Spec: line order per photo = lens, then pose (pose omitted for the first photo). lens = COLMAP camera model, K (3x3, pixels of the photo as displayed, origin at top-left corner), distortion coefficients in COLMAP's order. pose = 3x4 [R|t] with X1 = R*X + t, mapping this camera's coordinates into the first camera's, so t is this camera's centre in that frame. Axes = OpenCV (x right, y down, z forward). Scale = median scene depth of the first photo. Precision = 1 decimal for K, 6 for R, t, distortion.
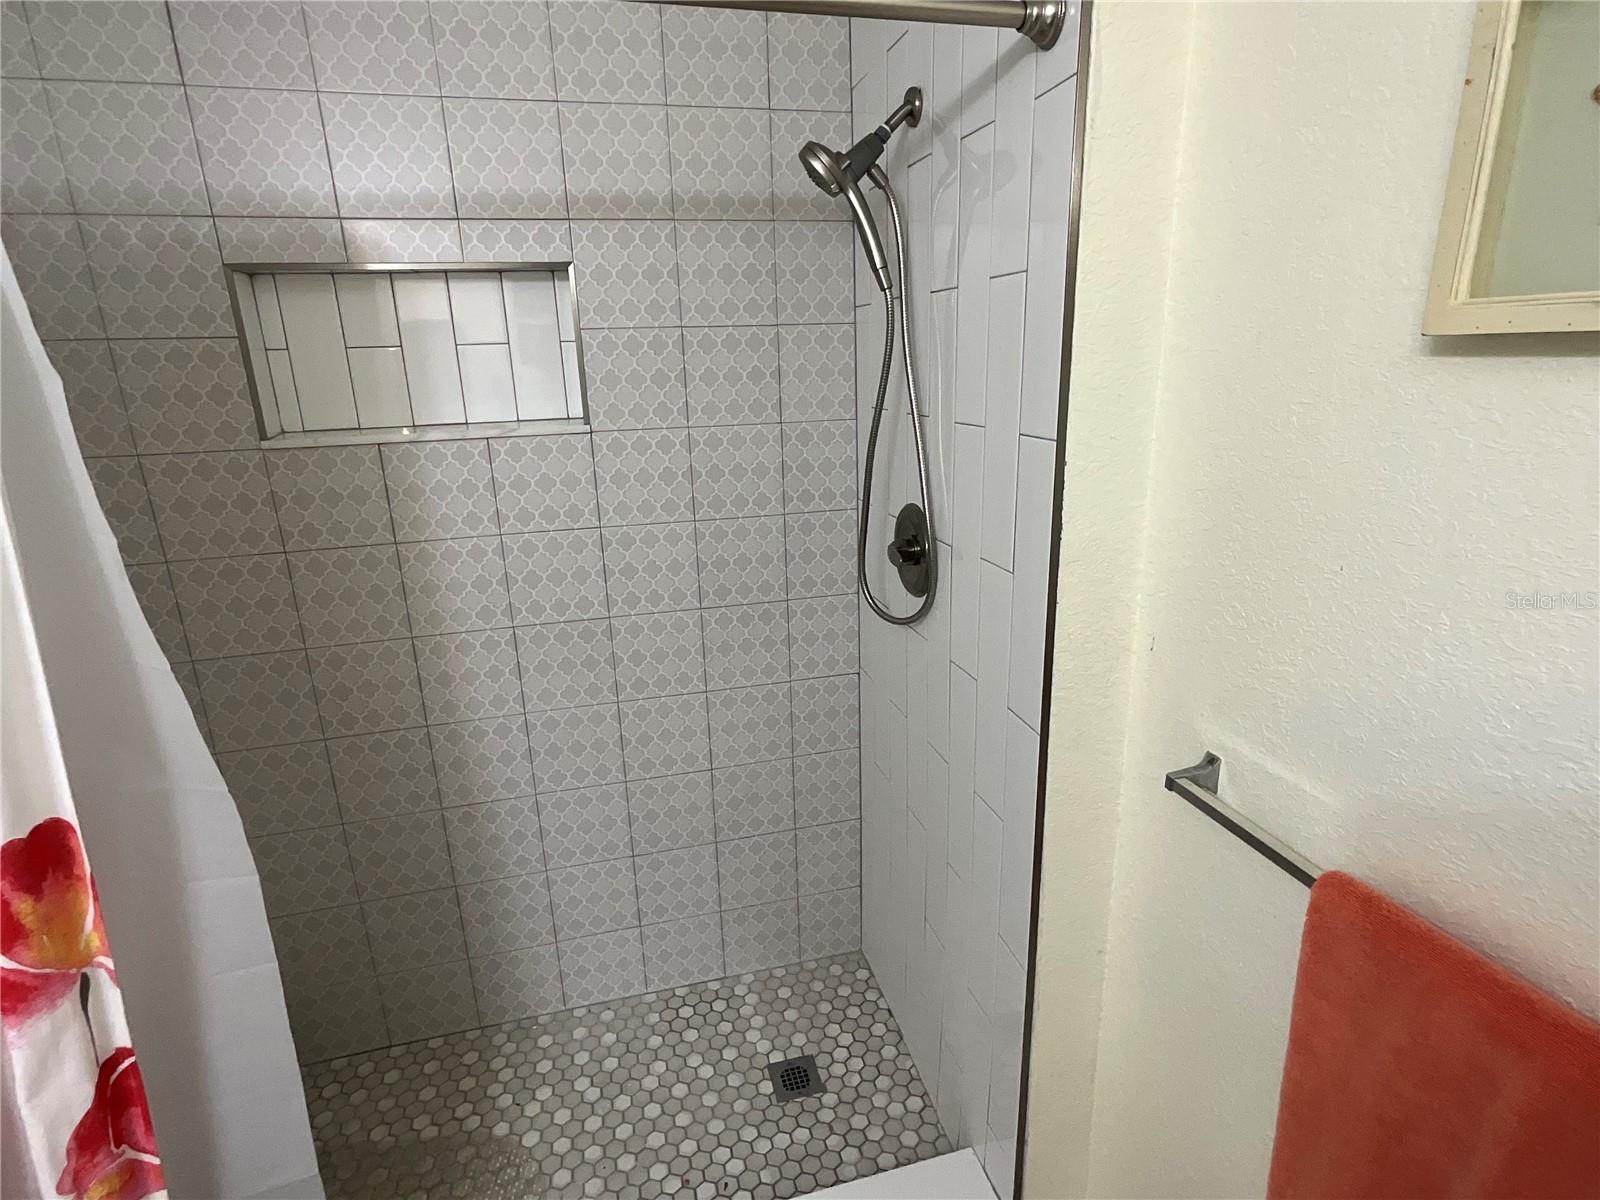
lens RADIAL K [[828.5, 0, 802.7], [0, 828.5, 600.3], [0, 0, 1]] dist [-0.003239, 0.003925]
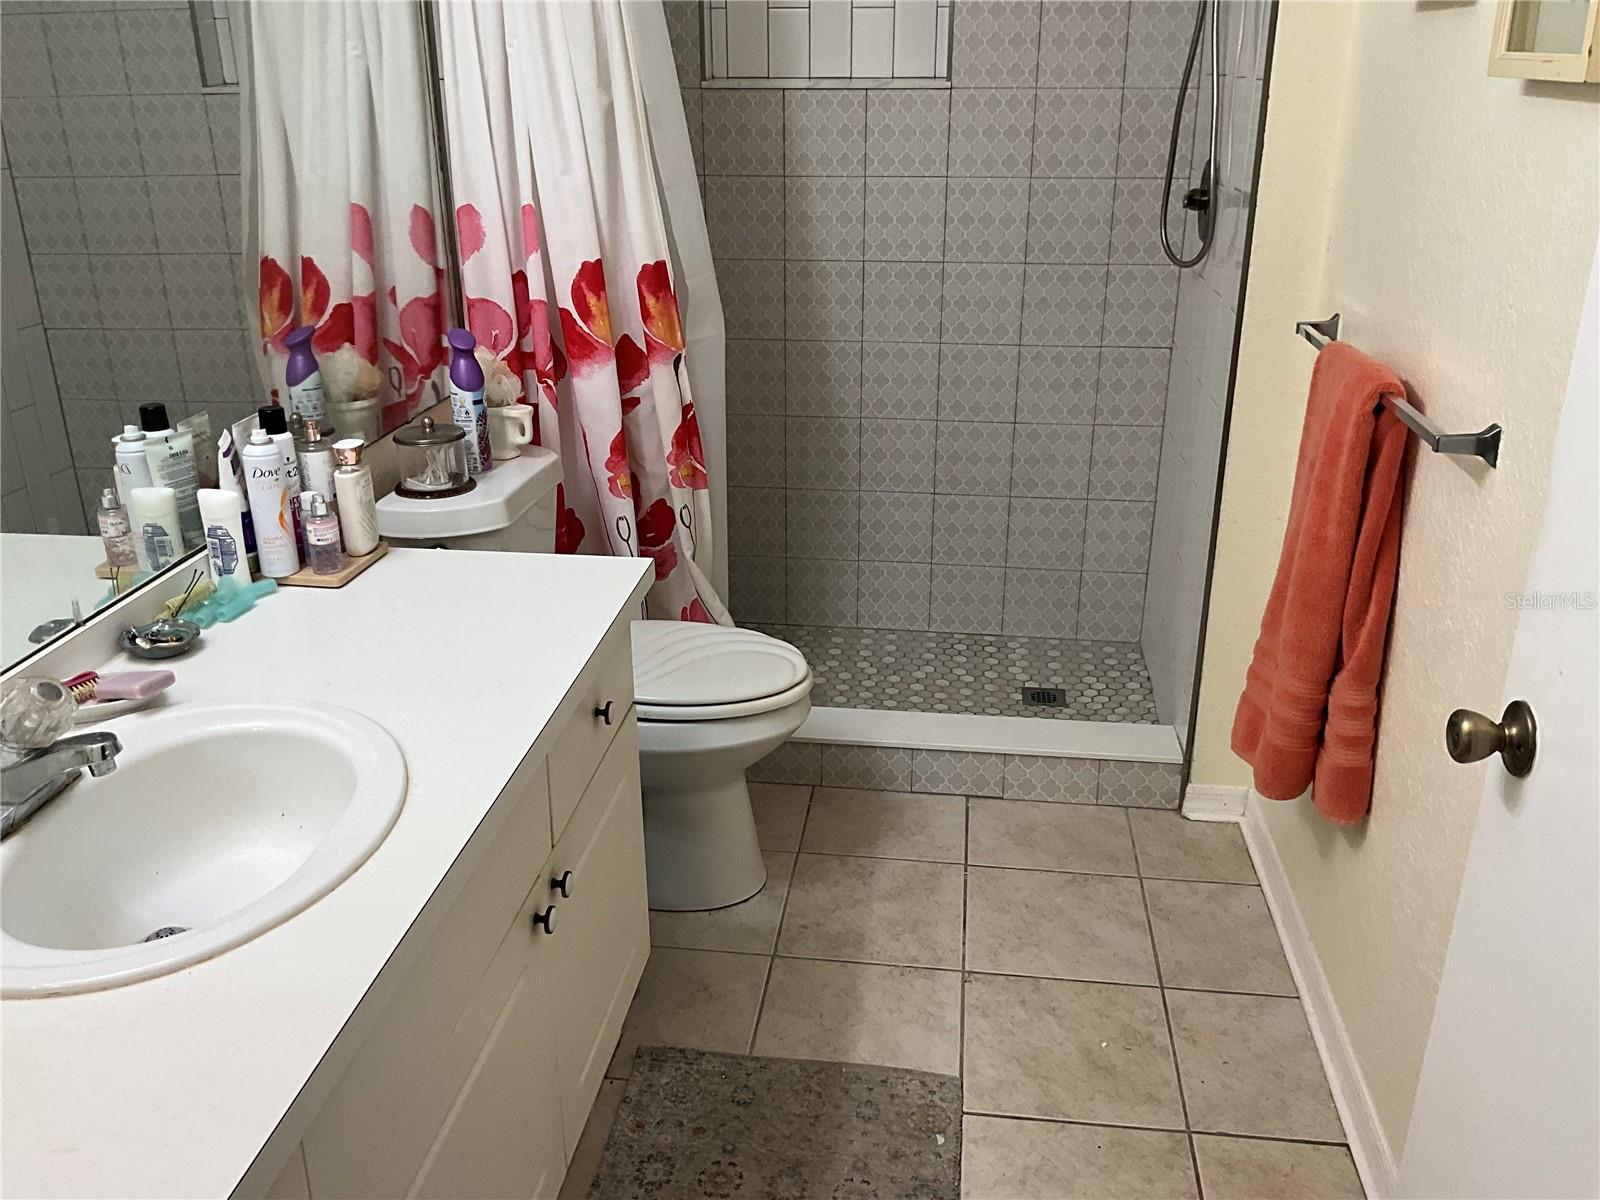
lens RADIAL K [[1349.7, 0, 799.7], [0, 1349.7, 600.6], [0, 0, 1]] dist [0.080133, -0.050153]
pose [[0.927357, 0.163538, -0.336548, 0.282761], [-0.132863, 0.984740, 0.112407, 0.290832], [0.349795, -0.059527, 0.934933, -0.828559]]
